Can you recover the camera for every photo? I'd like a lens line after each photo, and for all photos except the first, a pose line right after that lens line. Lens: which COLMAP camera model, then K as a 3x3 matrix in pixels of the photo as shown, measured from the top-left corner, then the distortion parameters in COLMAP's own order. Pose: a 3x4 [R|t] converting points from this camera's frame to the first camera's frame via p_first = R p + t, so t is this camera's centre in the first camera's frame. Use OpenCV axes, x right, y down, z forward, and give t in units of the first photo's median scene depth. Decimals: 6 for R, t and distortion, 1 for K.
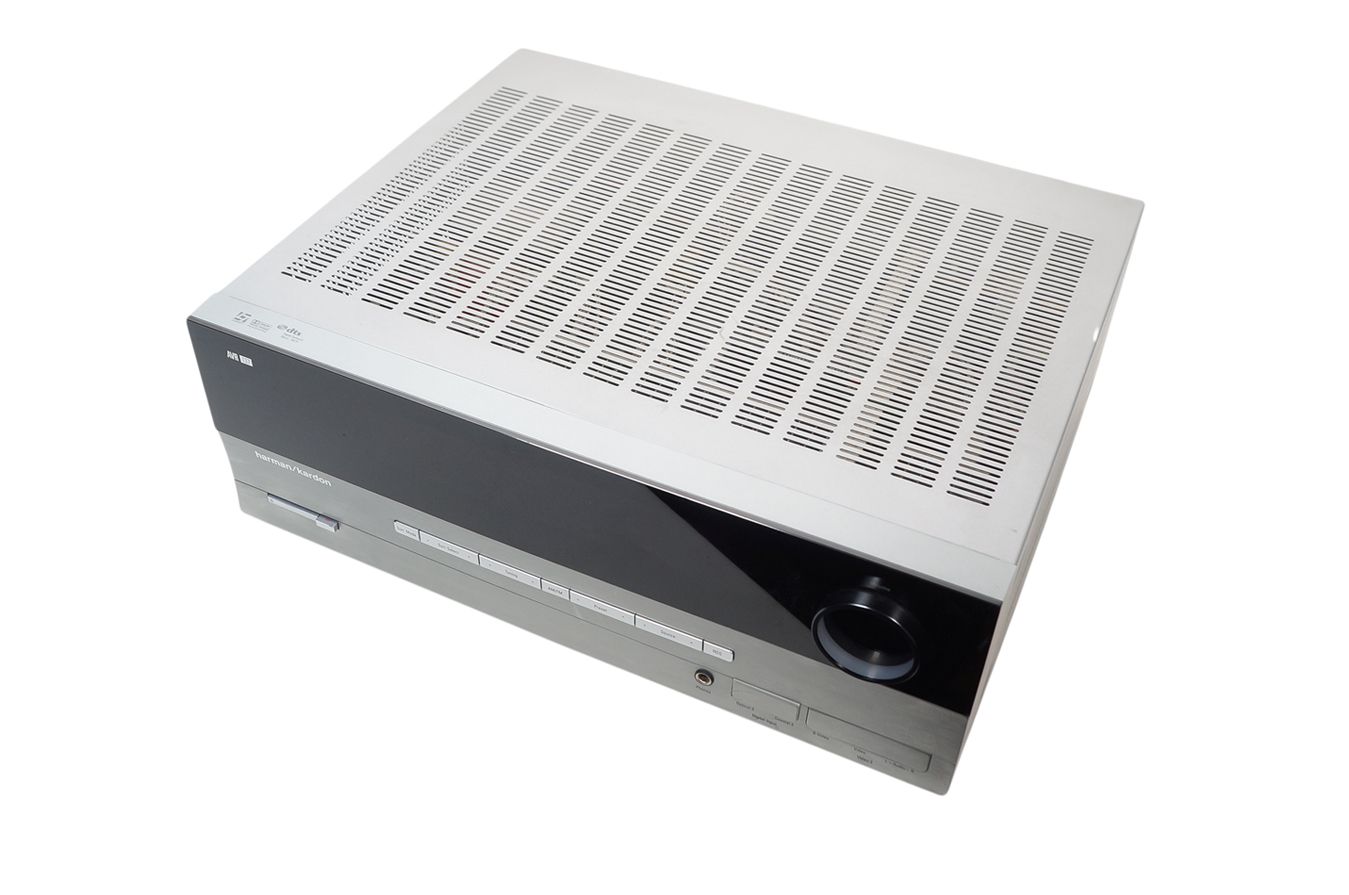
lens RADIAL K [[1274.7, 0, 674.5], [0, 1274.7, 447.5], [0, 0, 1]] dist [-0.008235, -0.002571]
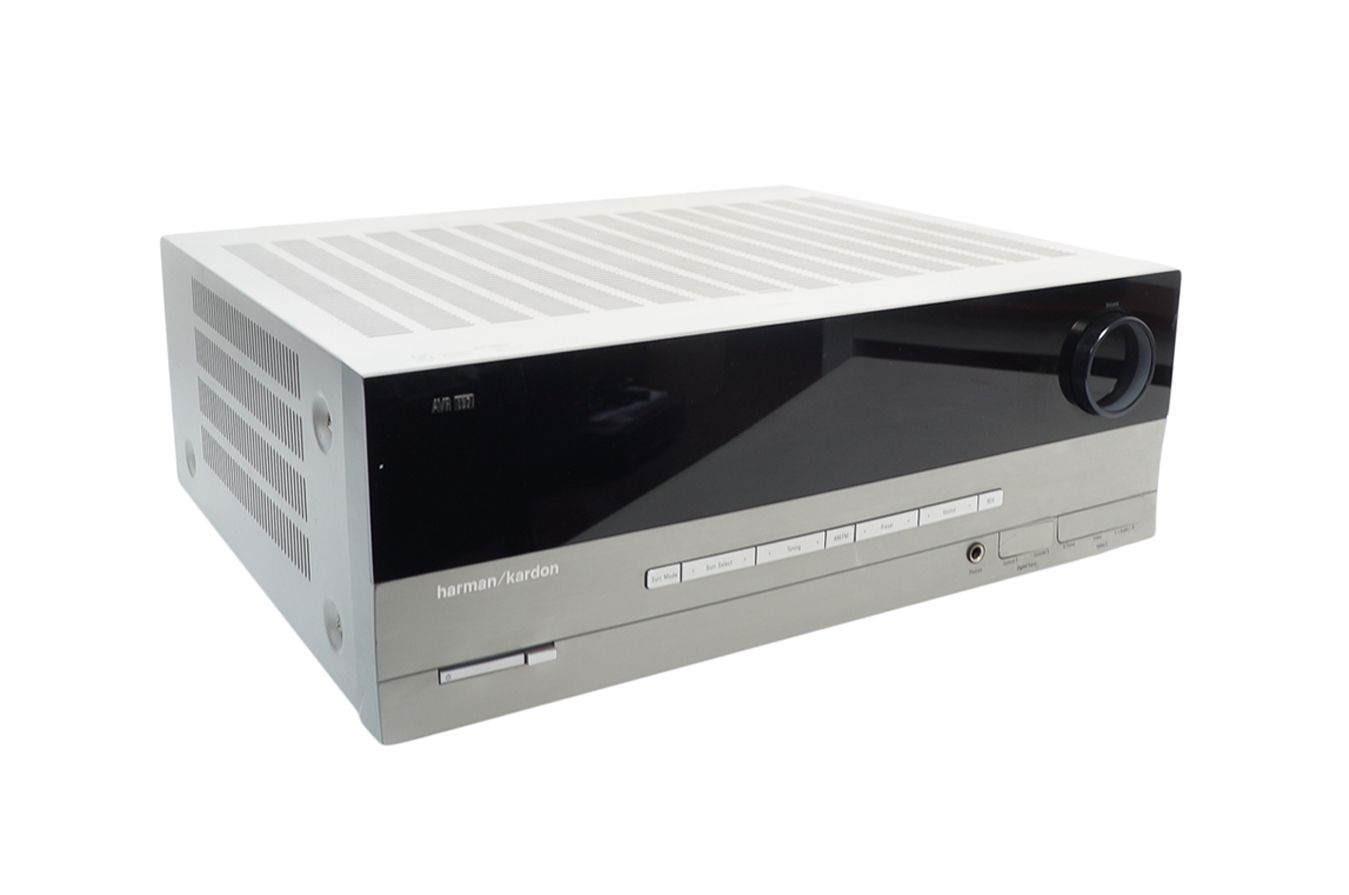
lens RADIAL K [[1385.3, 0, 678.3], [0, 1385.3, 402.4], [0, 0, 1]] dist [-0.008362, -0.000482]
pose [[0.551282, -0.249438, 0.796159, -0.823045], [0.581278, 0.799374, -0.152047, 0.111305], [-0.598502, 0.546610, 0.585673, 0.436030]]
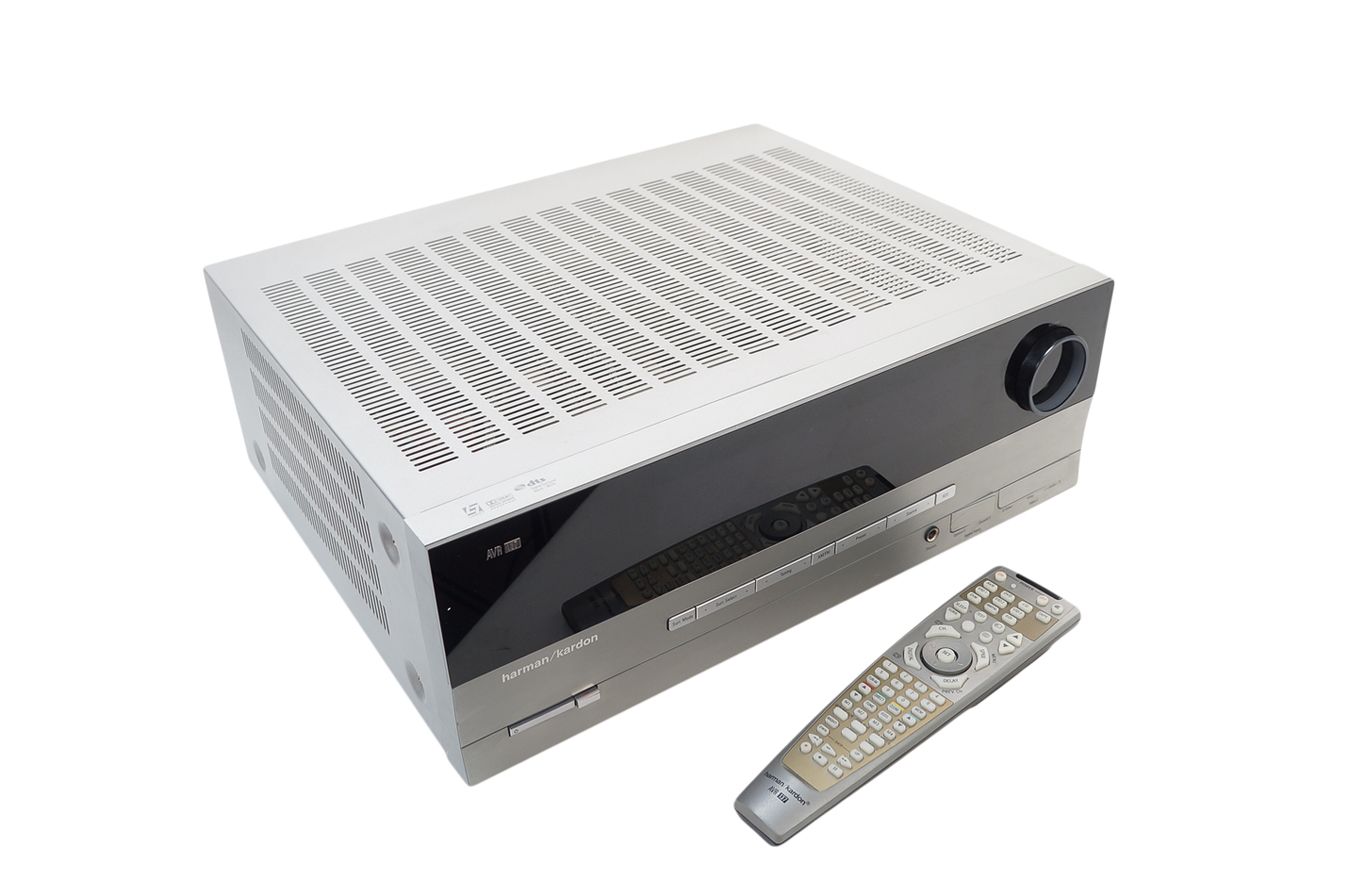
lens RADIAL K [[1163.4, 0, 674.5], [0, 1163.4, 447.5], [0, 0, 1]] dist [-0.007459, -0.001631]
pose [[0.511636, -0.508386, 0.692656, -0.720236], [0.621009, 0.775933, 0.110795, -0.126291], [-0.593782, 0.373458, 0.712708, 0.339947]]
